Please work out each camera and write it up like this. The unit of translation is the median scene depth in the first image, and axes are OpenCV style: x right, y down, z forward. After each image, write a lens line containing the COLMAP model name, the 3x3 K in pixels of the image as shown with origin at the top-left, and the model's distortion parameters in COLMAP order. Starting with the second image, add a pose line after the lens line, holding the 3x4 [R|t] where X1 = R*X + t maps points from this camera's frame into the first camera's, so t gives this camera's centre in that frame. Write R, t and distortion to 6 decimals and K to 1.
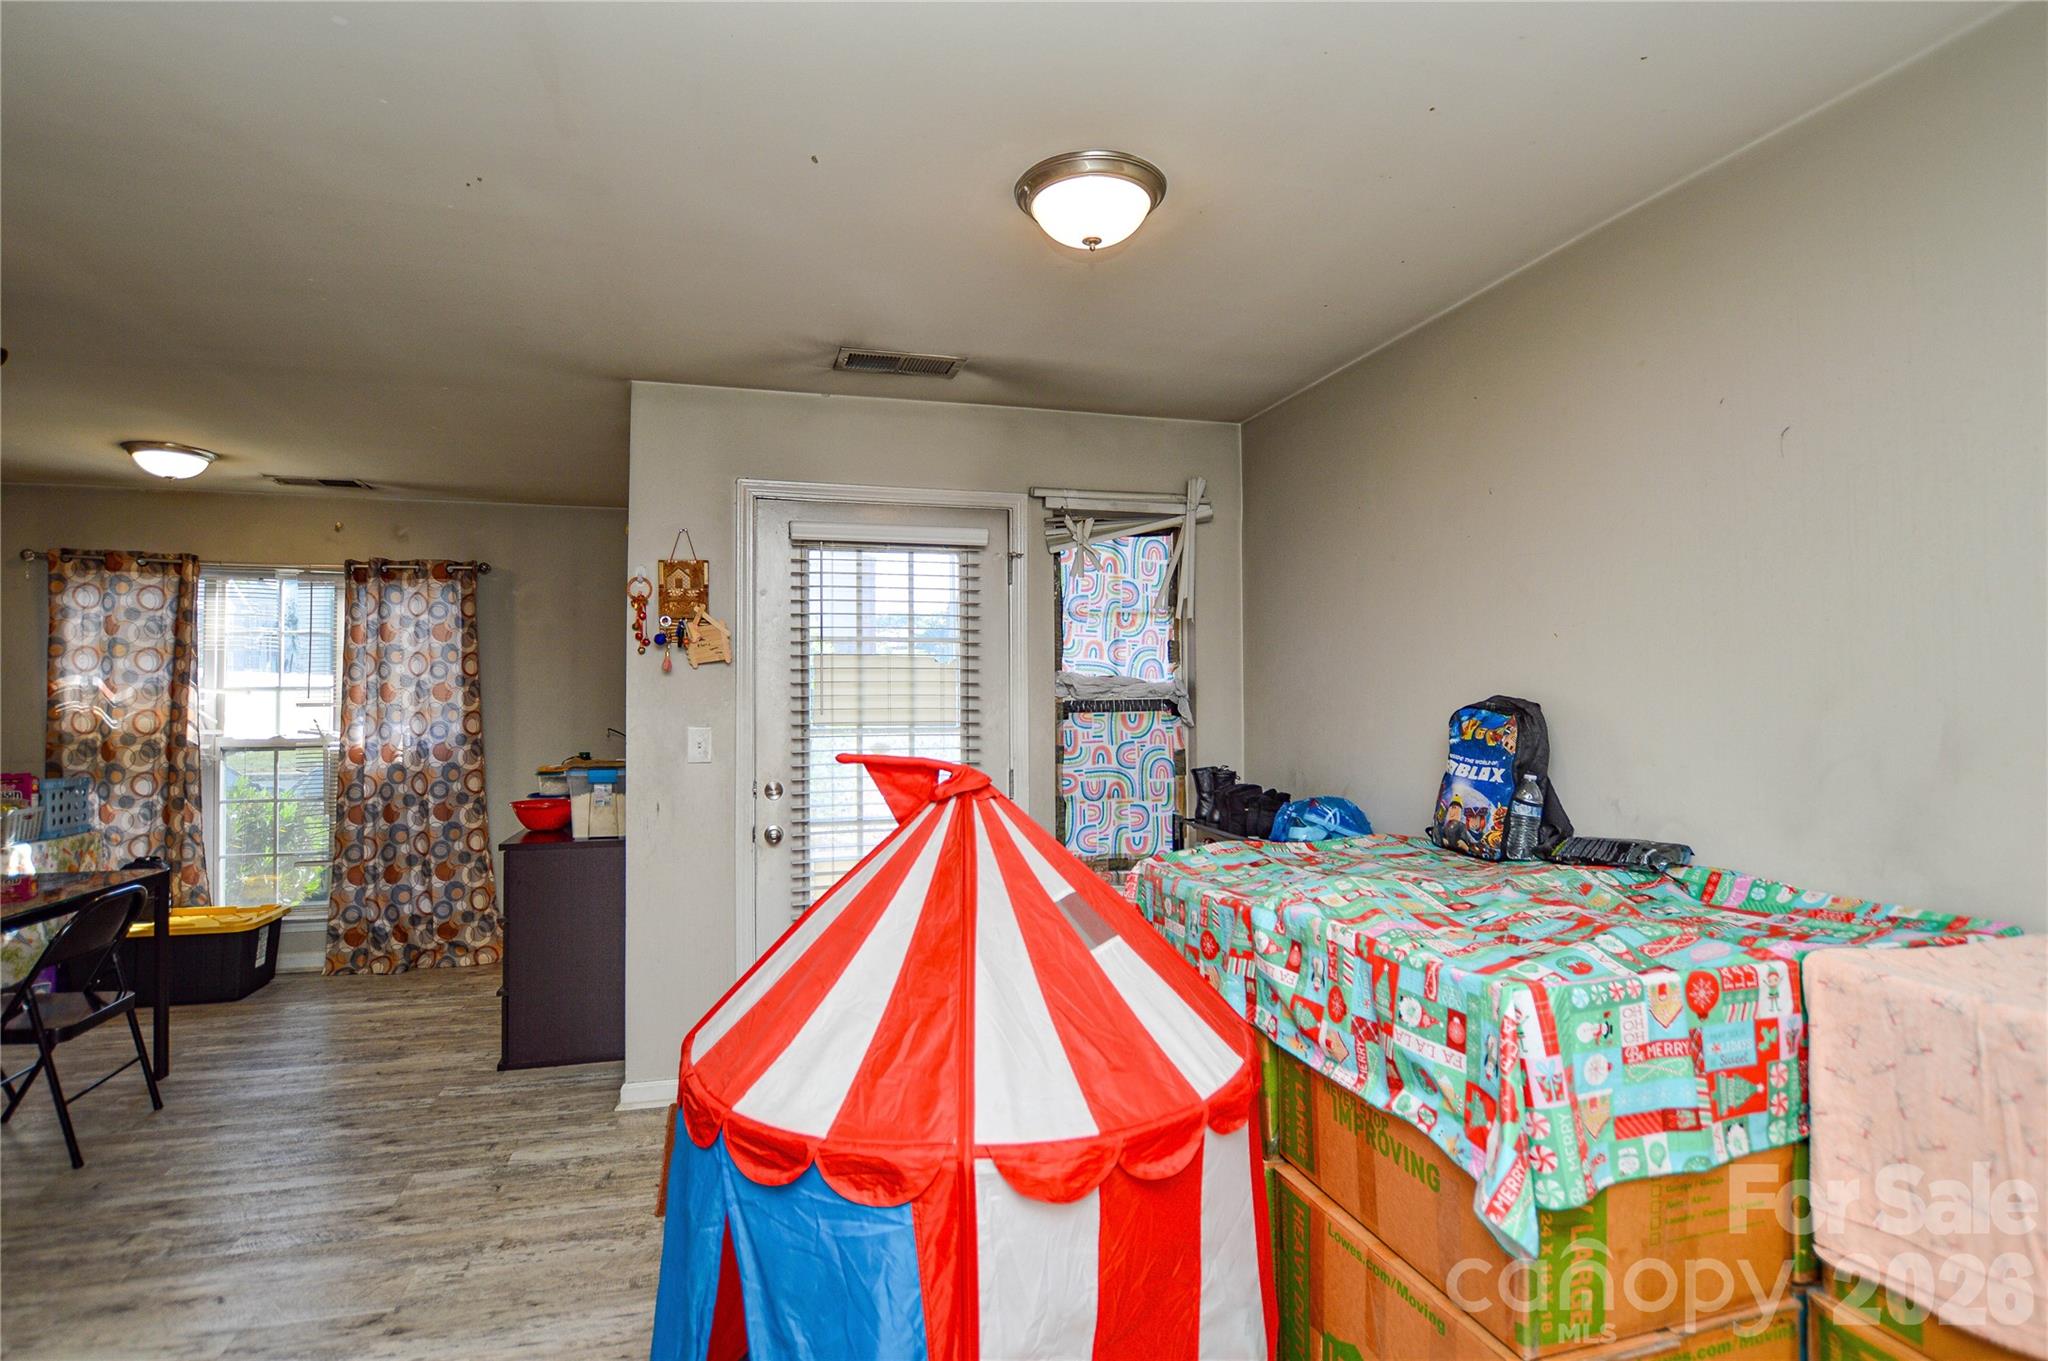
lens RADIAL K [[1006.1, 0, 1021.4], [0, 1006.1, 679.2], [0, 0, 1]] dist [-0.025074, 0.001358]
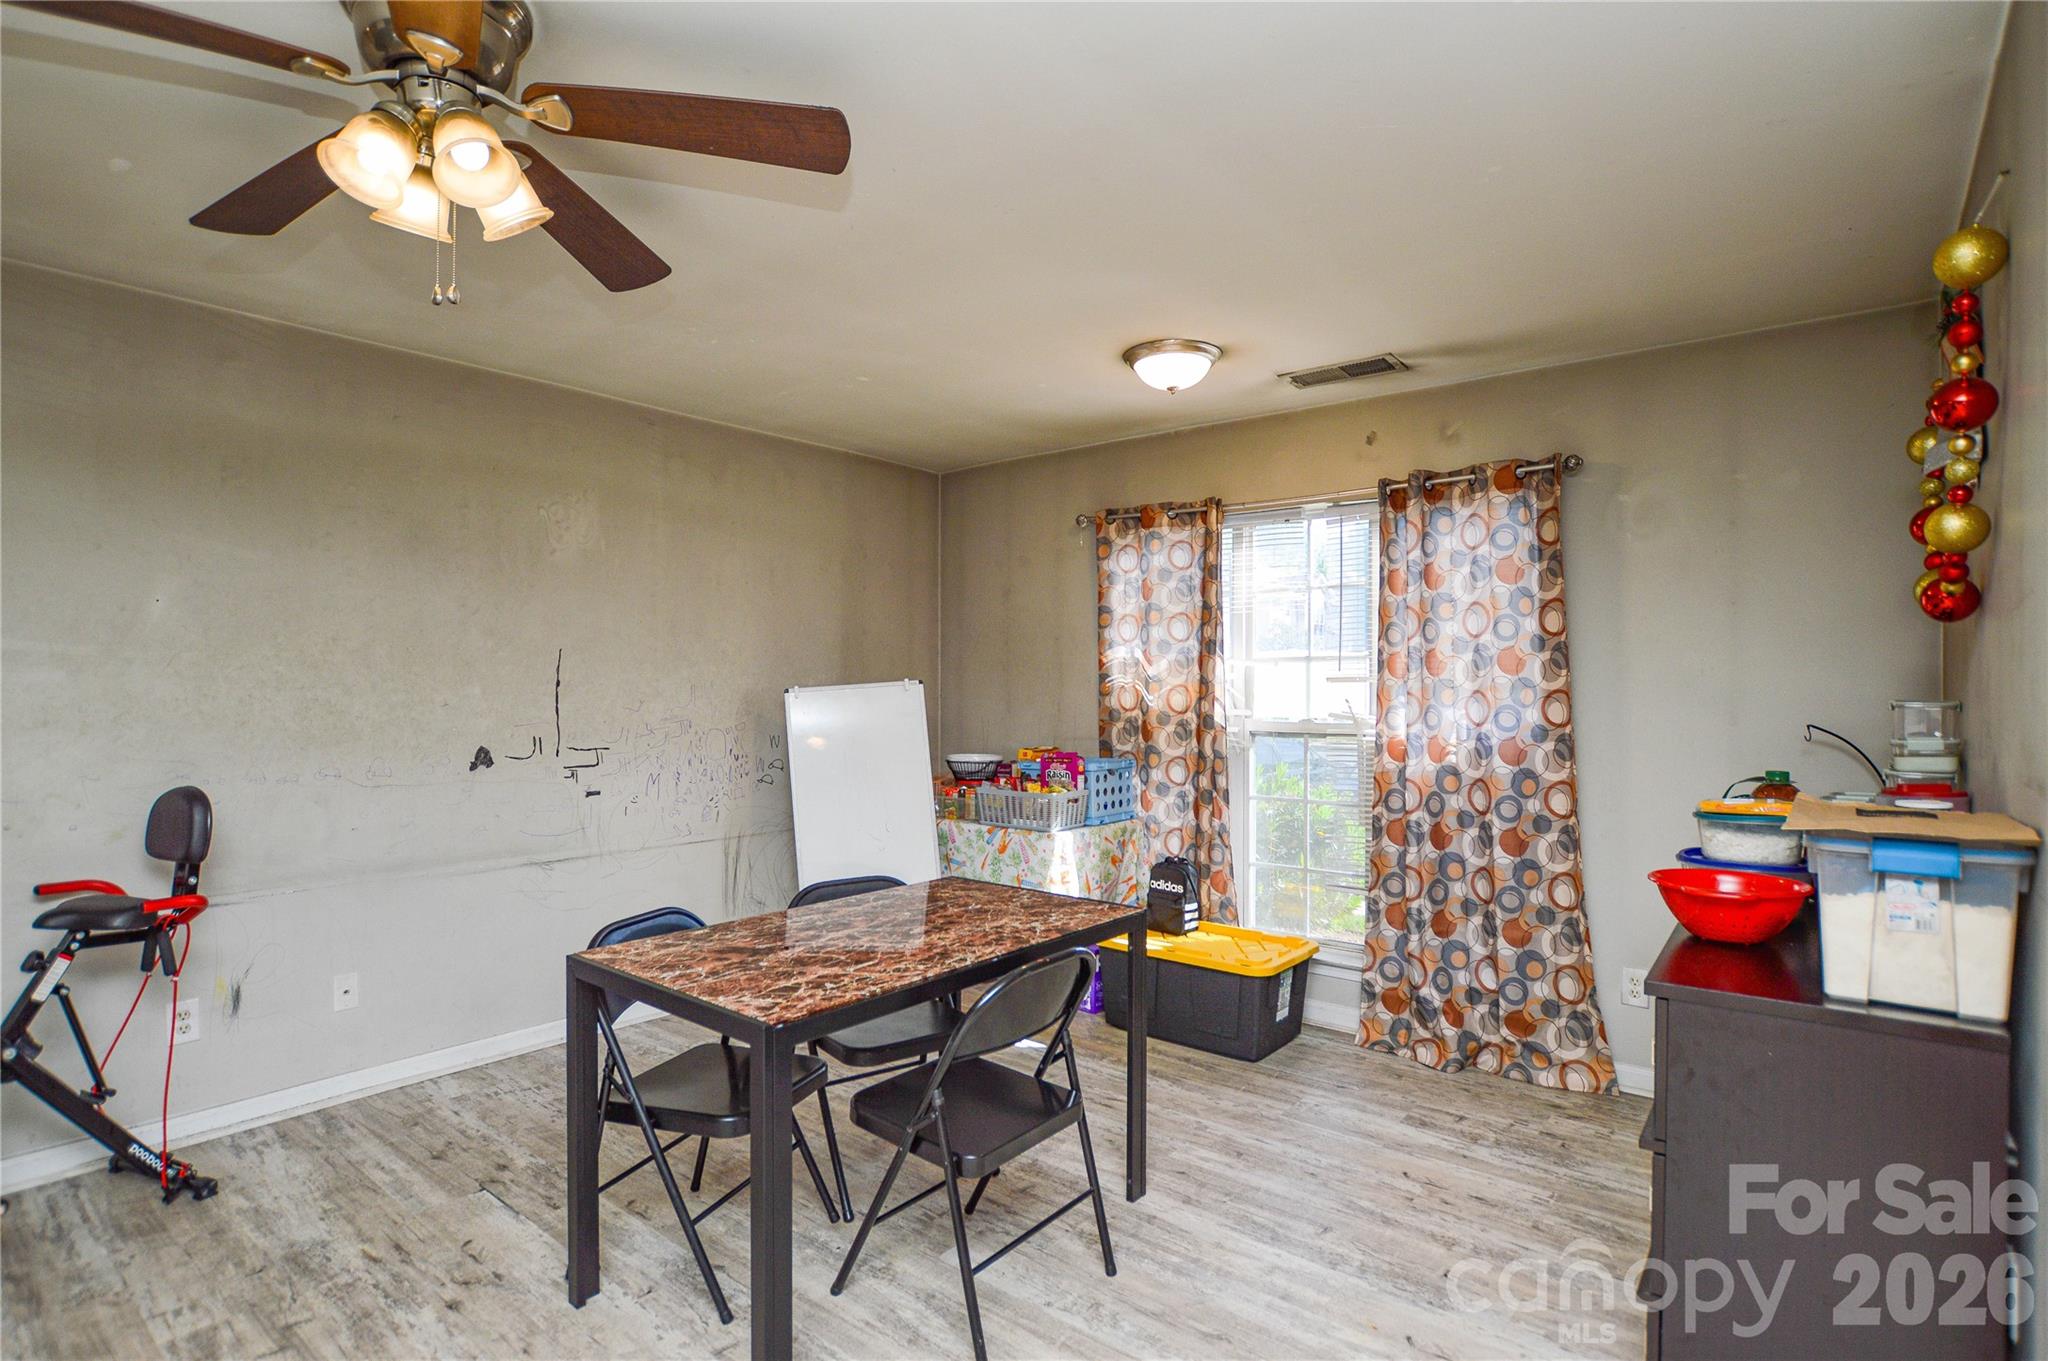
lens RADIAL K [[1026.3, 0, 1023.1], [0, 1026.3, 676.5], [0, 0, 1]] dist [-0.025155, 0.001587]
pose [[0.572037, 0.000695, -0.820228, -0.229068], [0.015739, 0.999806, 0.011823, 0.011188], [0.820077, -0.019673, 0.571915, 0.378034]]
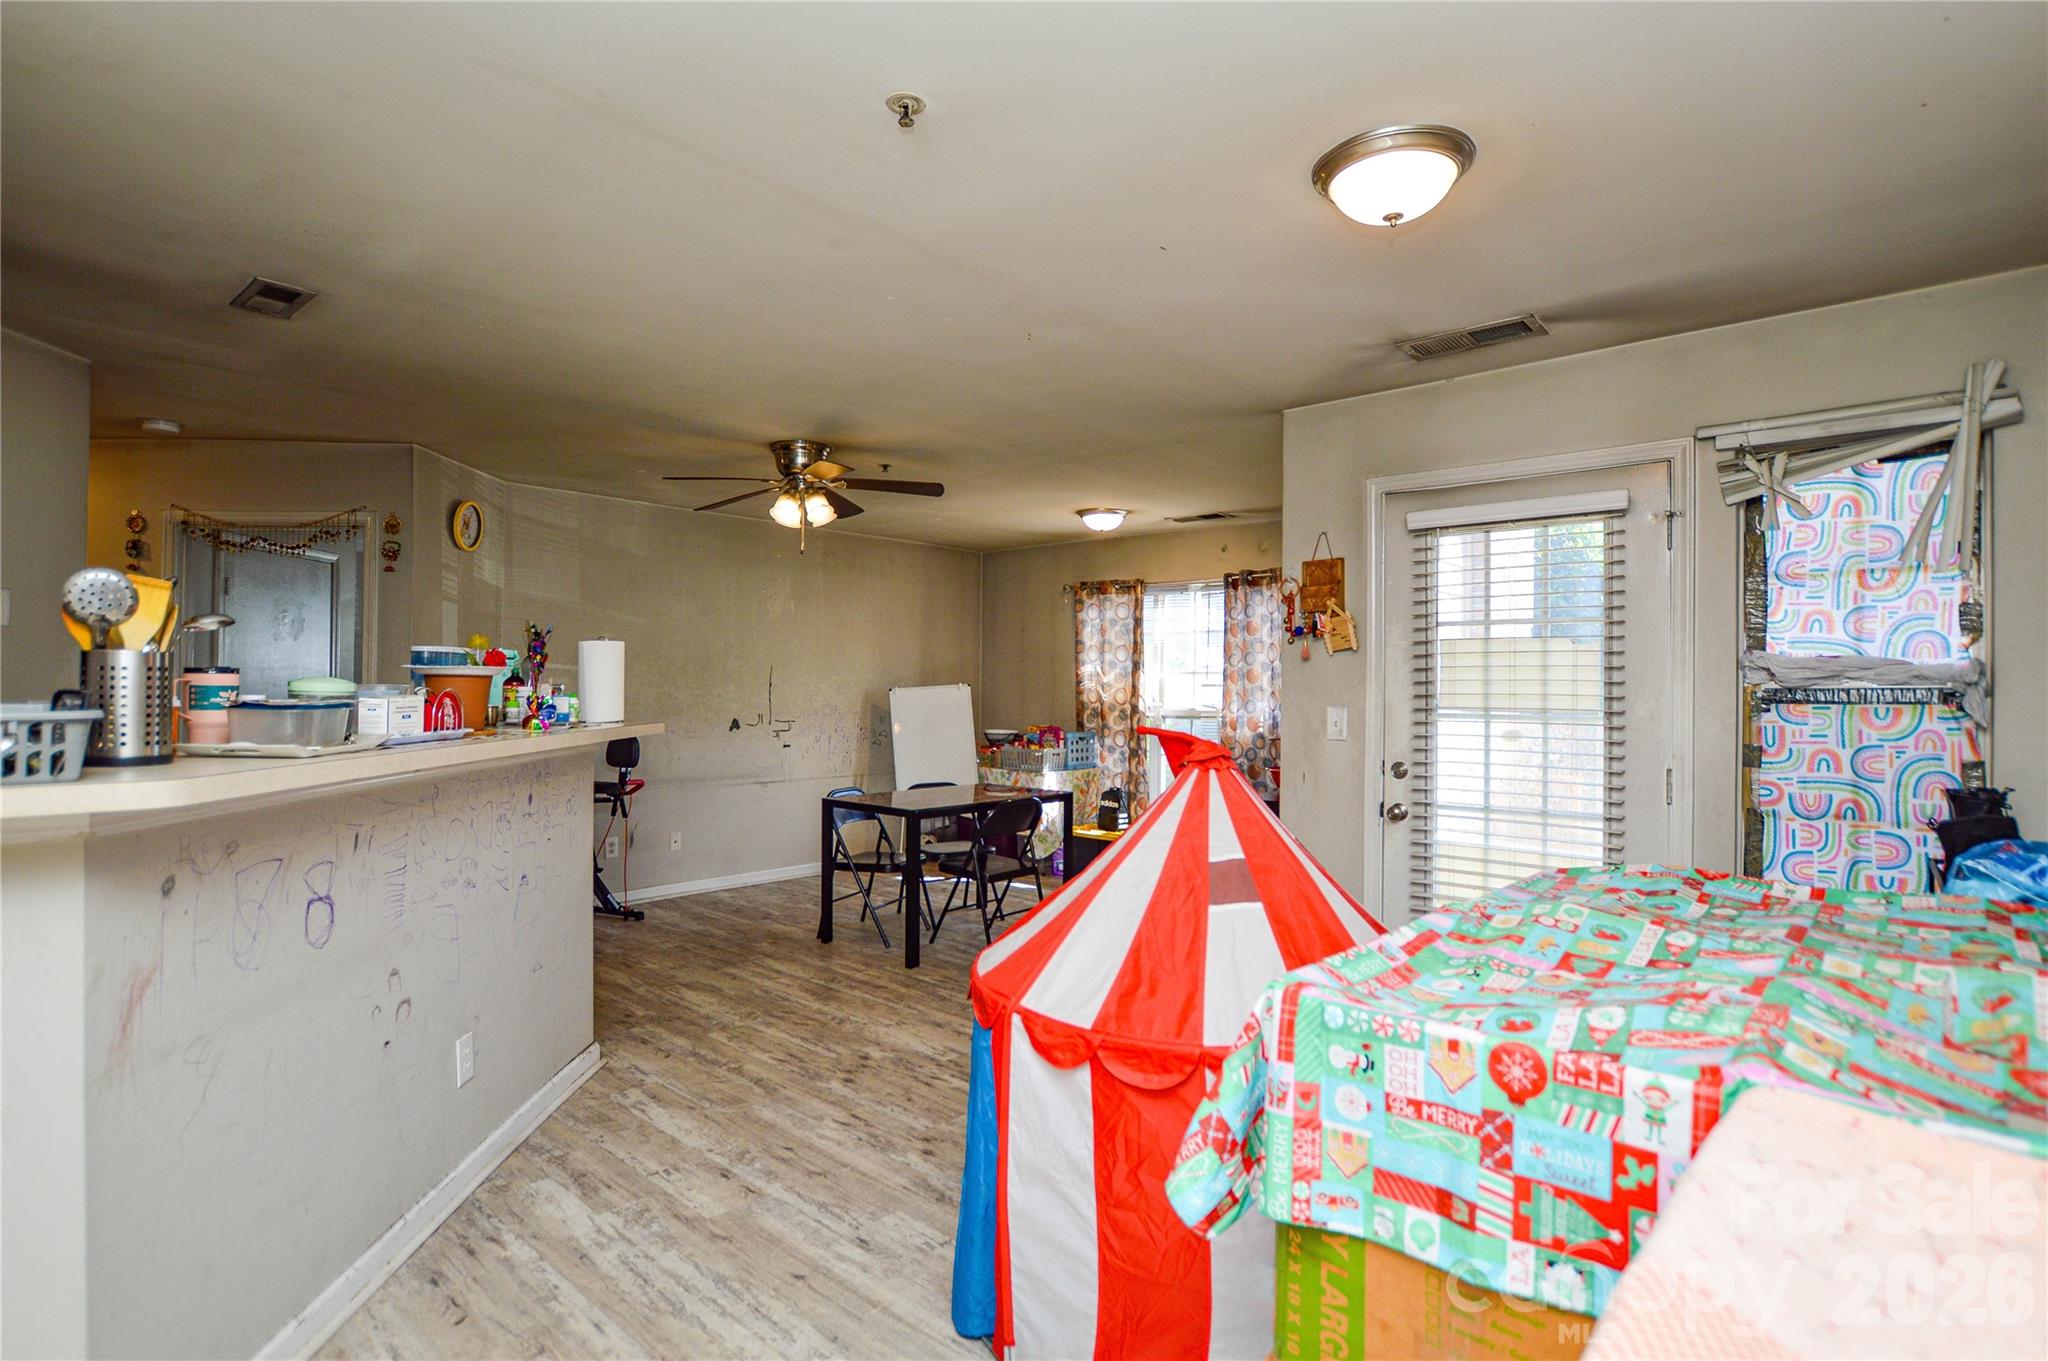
lens RADIAL K [[1017.3, 0, 1024.0], [0, 1017.3, 680.5], [0, 0, 1]] dist [-0.021676, 0.001455]
pose [[0.534112, 0.005376, -0.845396, 0.318405], [0.010194, 0.999866, 0.012799, -0.000517], [0.845352, -0.015454, 0.533986, 0.072630]]
